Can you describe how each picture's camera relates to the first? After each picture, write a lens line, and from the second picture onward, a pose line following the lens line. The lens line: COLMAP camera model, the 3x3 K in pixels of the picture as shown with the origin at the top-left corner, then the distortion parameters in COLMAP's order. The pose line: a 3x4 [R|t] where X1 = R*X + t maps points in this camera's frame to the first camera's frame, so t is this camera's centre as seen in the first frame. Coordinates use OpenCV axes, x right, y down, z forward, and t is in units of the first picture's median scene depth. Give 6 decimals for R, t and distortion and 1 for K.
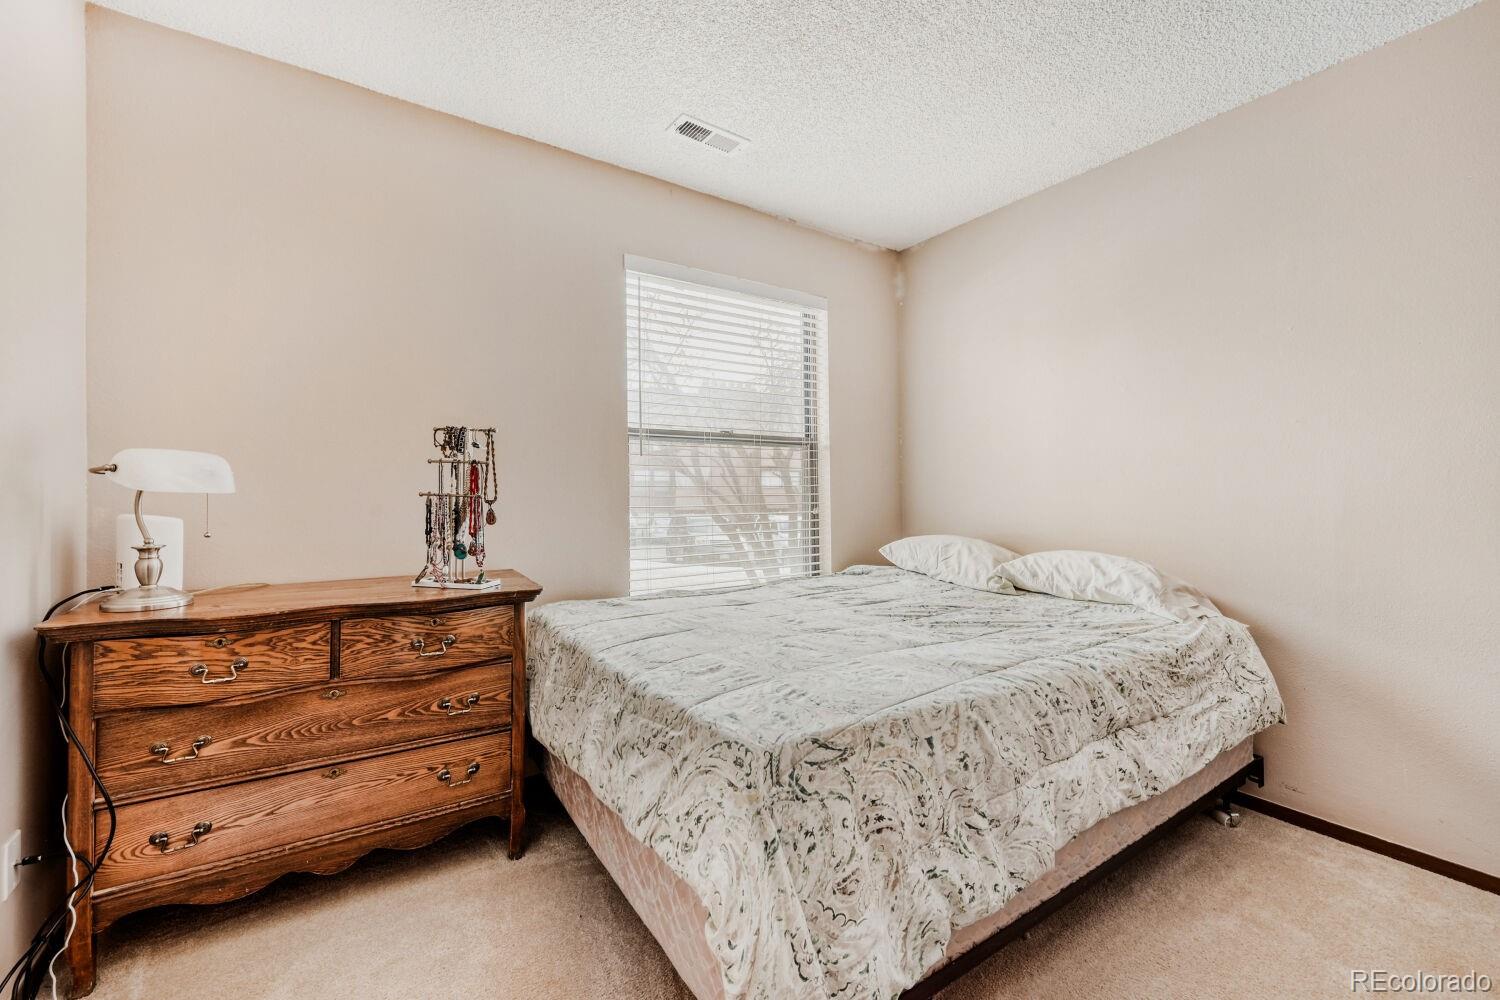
lens RADIAL K [[591.4, 0, 746.3], [0, 591.4, 491.2], [0, 0, 1]] dist [-0.002916, 0.000634]
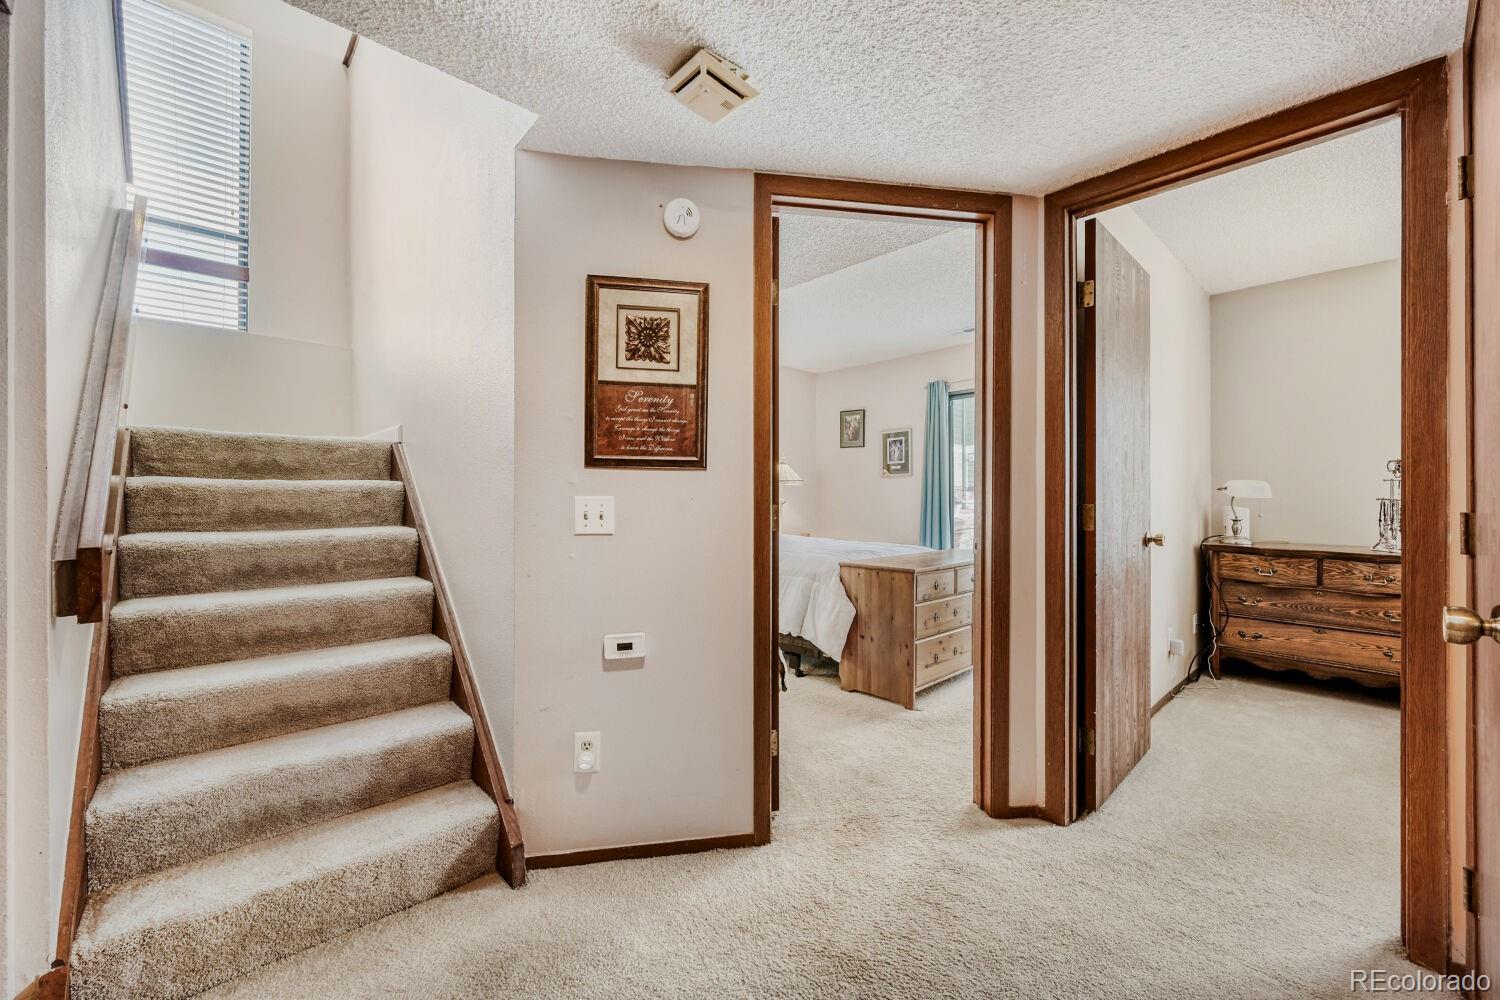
lens RADIAL K [[591.4, 0, 746.3], [0, 591.4, 492.7], [0, 0, 1]] dist [-0.002916, 0.000634]
pose [[0.126477, -0.003020, -0.991965, 1.145057], [-0.001156, 0.999994, -0.003192, -0.006890], [0.991969, 0.001551, 0.126473, -1.308740]]
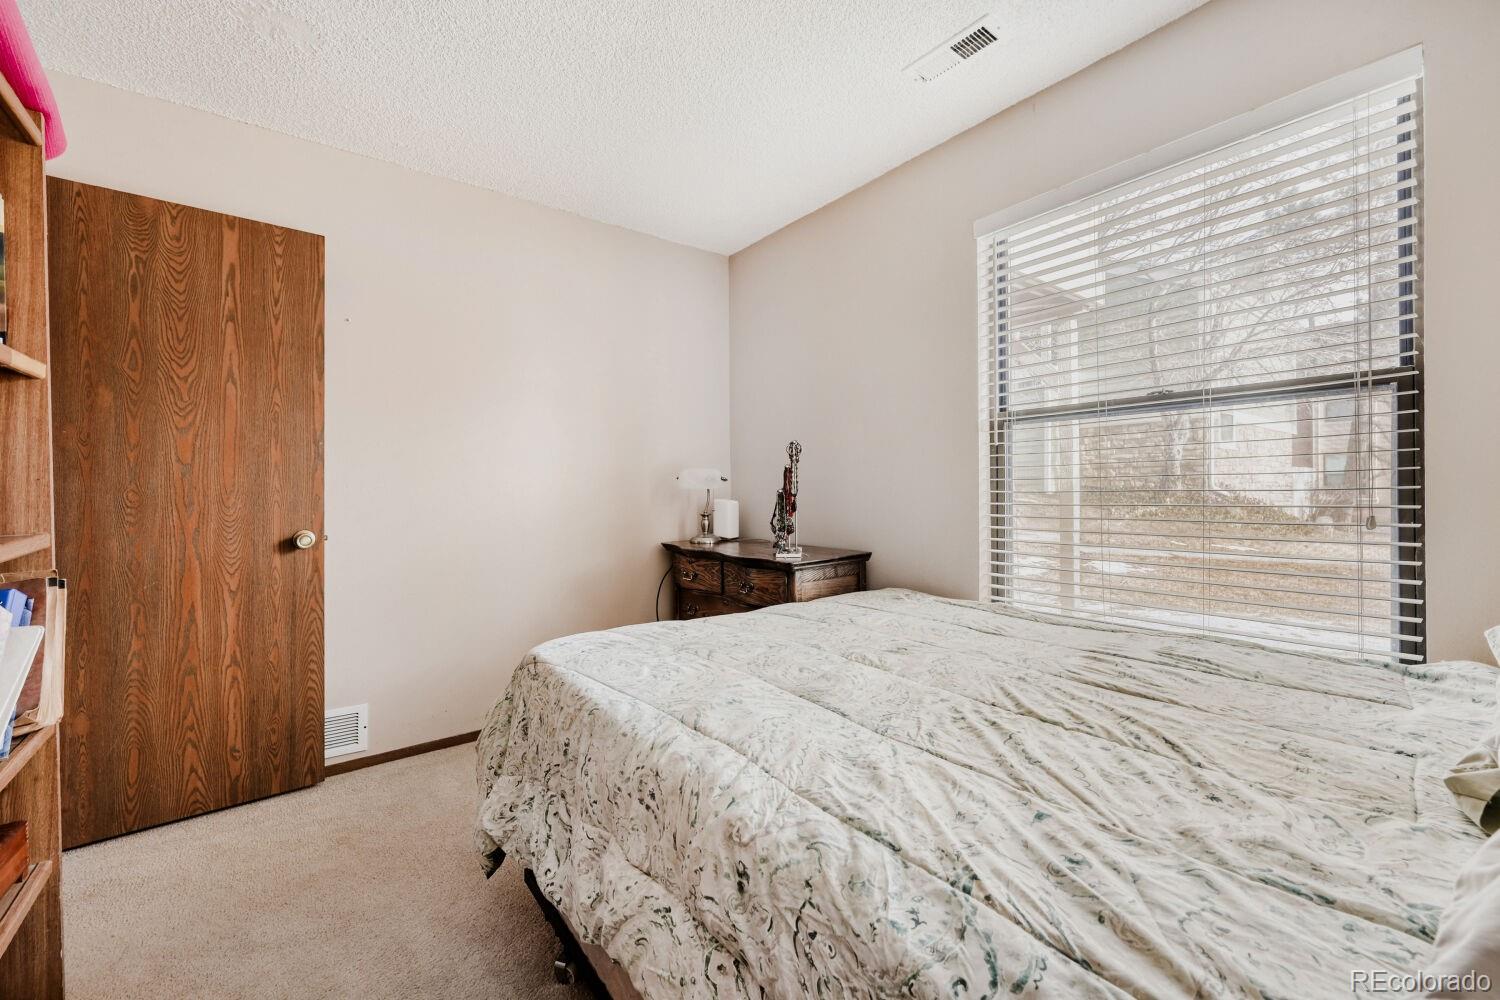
lens RADIAL K [[591.4, 0, 751.5], [0, 591.4, 489.5], [0, 0, 1]] dist [-0.002916, 0.000634]
pose [[0.066462, -0.000879, -0.997789, 1.127710], [0.011987, 0.999928, -0.000083, 0.000969], [0.997717, -0.011955, 0.066468, 0.977359]]
